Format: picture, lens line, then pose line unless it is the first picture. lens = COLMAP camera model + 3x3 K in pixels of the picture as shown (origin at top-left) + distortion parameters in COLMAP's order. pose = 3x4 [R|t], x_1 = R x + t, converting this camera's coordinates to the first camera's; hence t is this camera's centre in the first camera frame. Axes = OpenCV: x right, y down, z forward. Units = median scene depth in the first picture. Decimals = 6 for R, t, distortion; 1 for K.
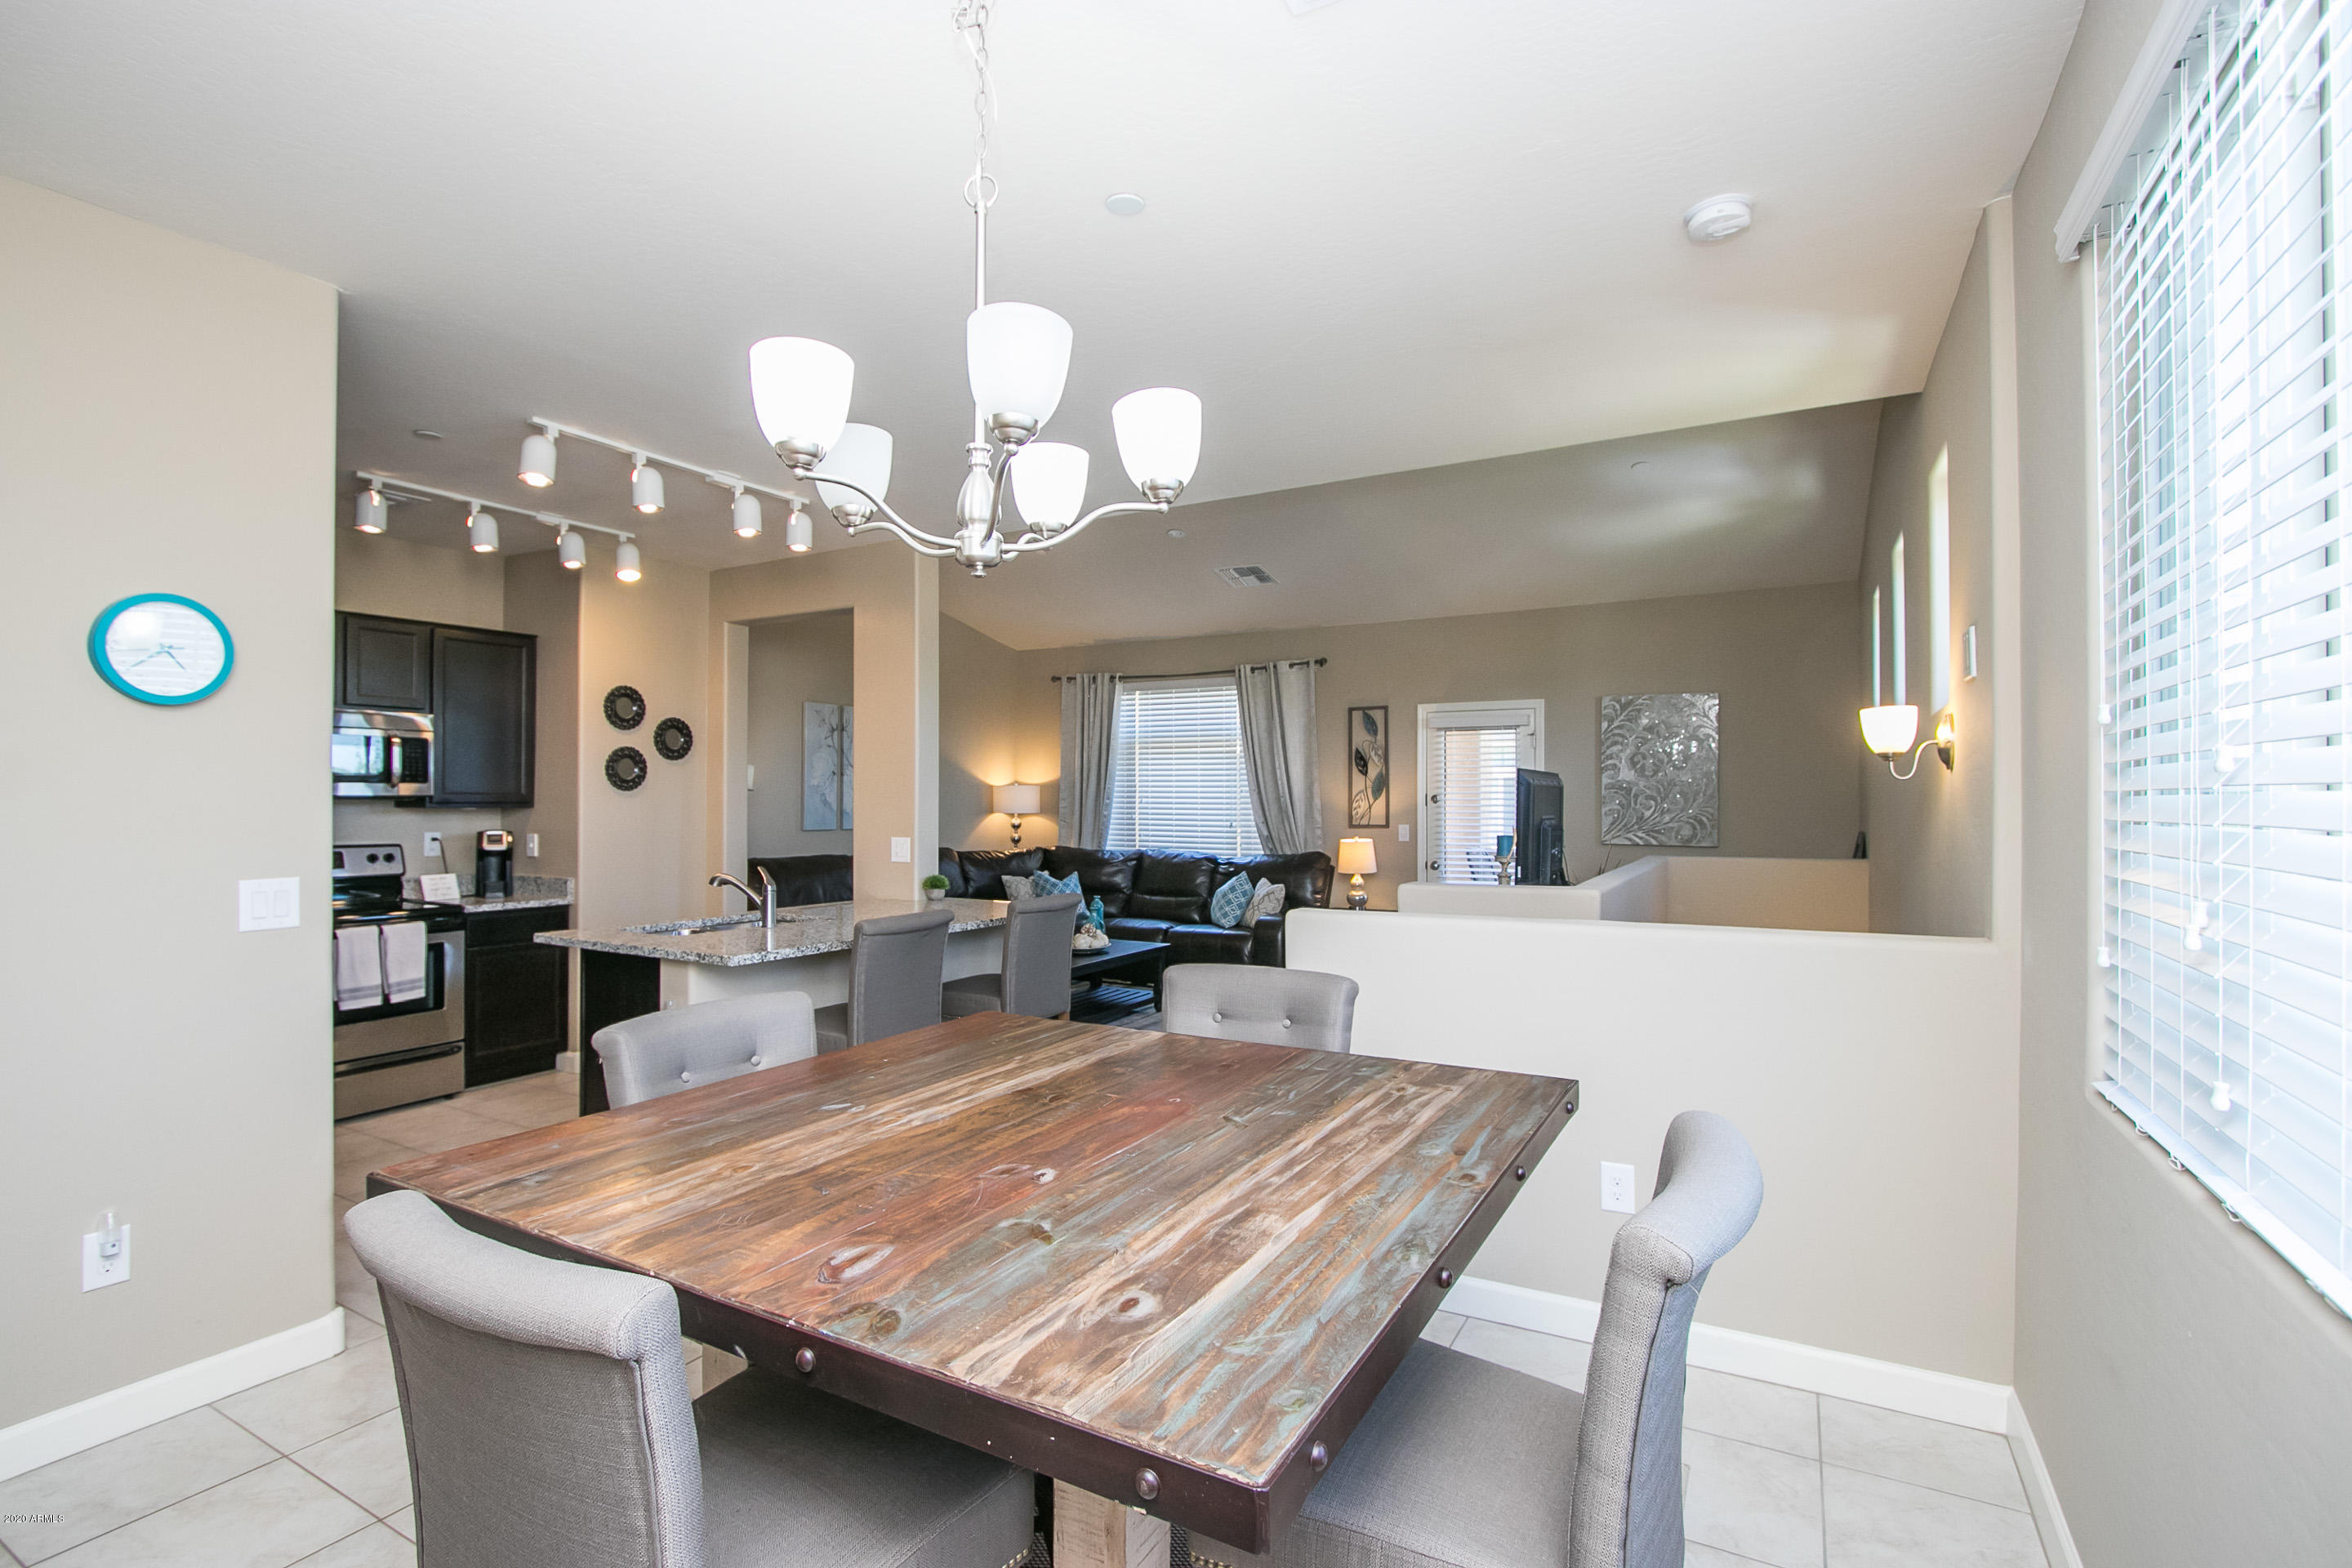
lens RADIAL K [[1081.7, 0, 1176.0], [0, 1081.7, 784.0], [0, 0, 1]] dist [0.001939, 0.000315]
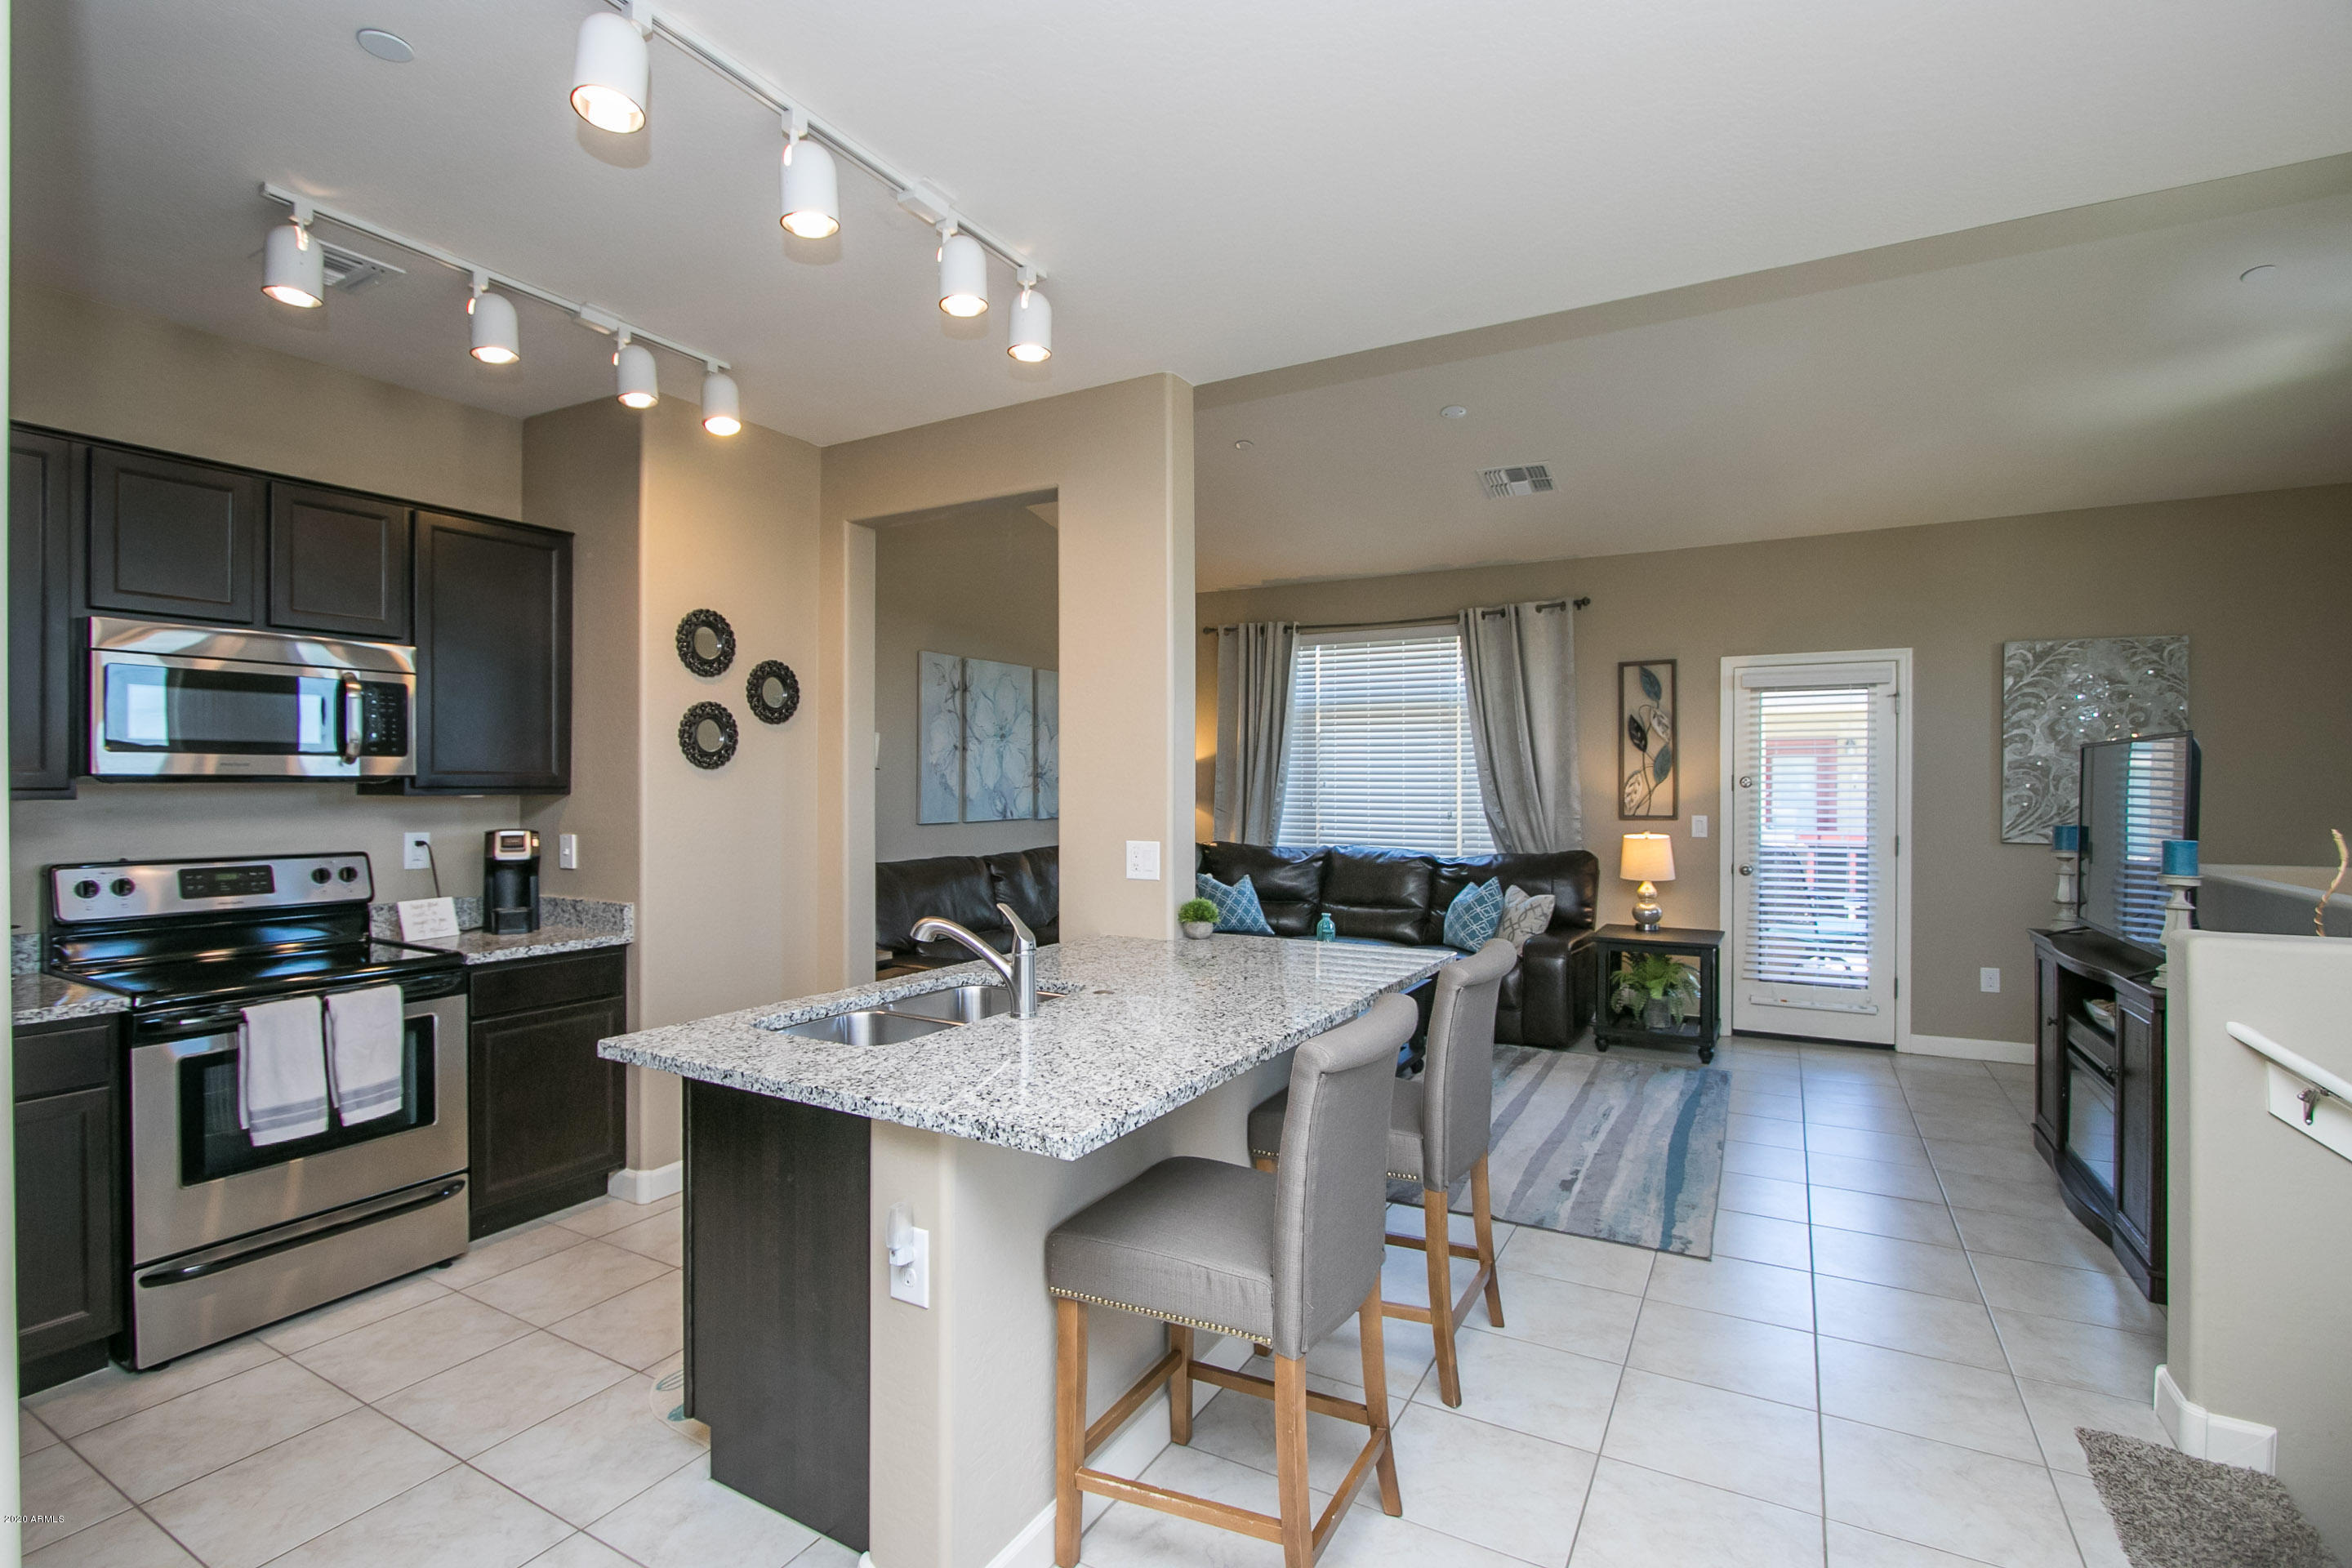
lens RADIAL K [[1074.0, 0, 1175.5], [0, 1074.0, 779.4], [0, 0, 1]] dist [-0.005755, -0.000111]
pose [[0.999999, 0.000018, 0.001416, -0.229326], [-0.000034, 0.999941, 0.010877, 0.005616], [-0.001416, -0.010877, 0.999940, 0.352756]]
